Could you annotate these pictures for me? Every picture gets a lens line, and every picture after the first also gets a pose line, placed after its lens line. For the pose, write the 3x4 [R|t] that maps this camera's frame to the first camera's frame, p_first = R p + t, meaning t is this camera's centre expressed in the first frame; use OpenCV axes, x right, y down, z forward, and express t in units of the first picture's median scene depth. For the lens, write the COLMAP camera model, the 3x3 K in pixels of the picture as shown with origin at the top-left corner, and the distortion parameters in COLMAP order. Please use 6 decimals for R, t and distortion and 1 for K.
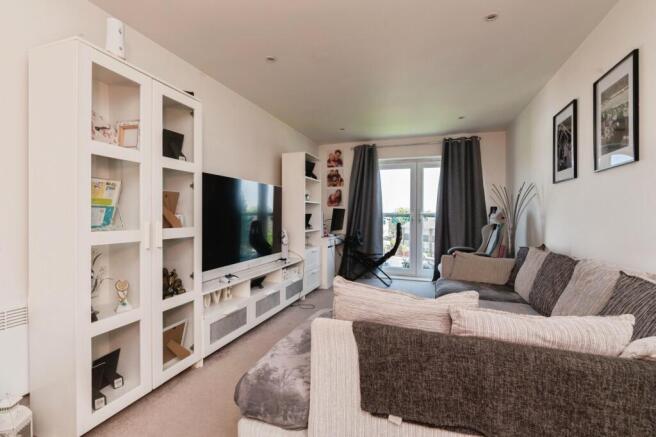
lens RADIAL K [[298.1, 0, 324.9], [0, 298.1, 216.3], [0, 0, 1]] dist [-0.004641, -0.000554]
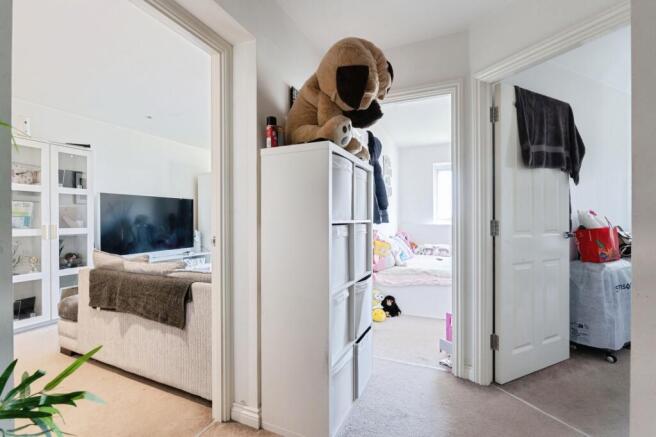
lens RADIAL K [[299.0, 0, 325.2], [0, 299.0, 224.4], [0, 0, 1]] dist [-0.000860, -0.000072]
pose [[0.995958, -0.006378, -0.089593, 0.584045], [0.007279, 0.999926, 0.009736, 0.005649], [0.089524, -0.010349, 0.995931, -0.302924]]
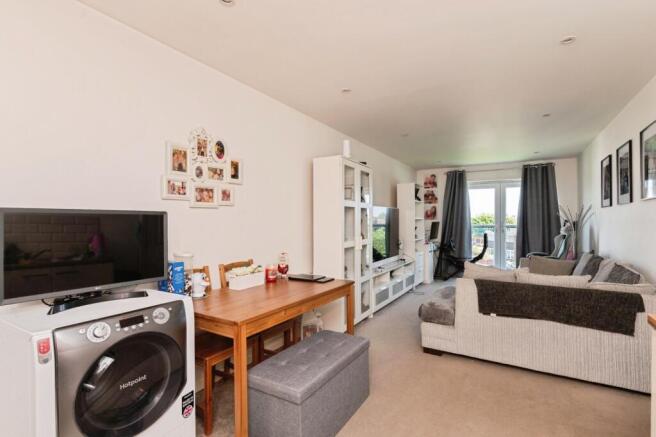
lens RADIAL K [[310.8, 0, 351.3], [0, 310.8, 220.8], [0, 0, 1]] dist [-0.001908, -0.000360]
pose [[0.989167, -0.007397, -0.146611, -0.155436], [0.006705, 0.999964, -0.005212, -0.035197], [0.146645, 0.004173, 0.989180, -0.494851]]
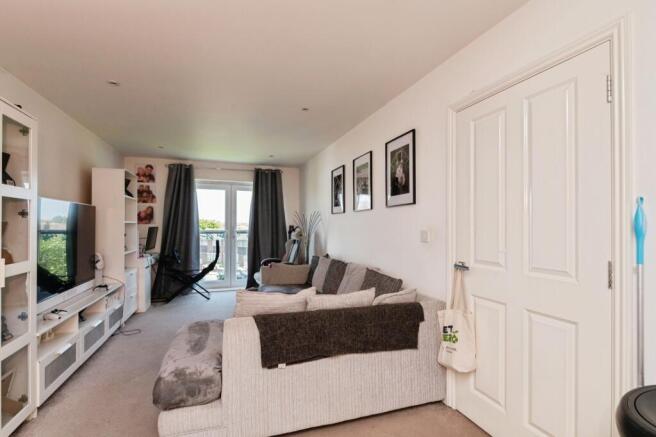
lens RADIAL K [[299.0, 0, 325.2], [0, 299.0, 224.4], [0, 0, 1]] dist [-0.000860, -0.000072]
pose [[0.776976, 0.000229, 0.629530, -0.178228], [0.004049, 0.999977, -0.005361, -0.036036], [-0.629517, 0.006714, 0.776958, -0.140076]]
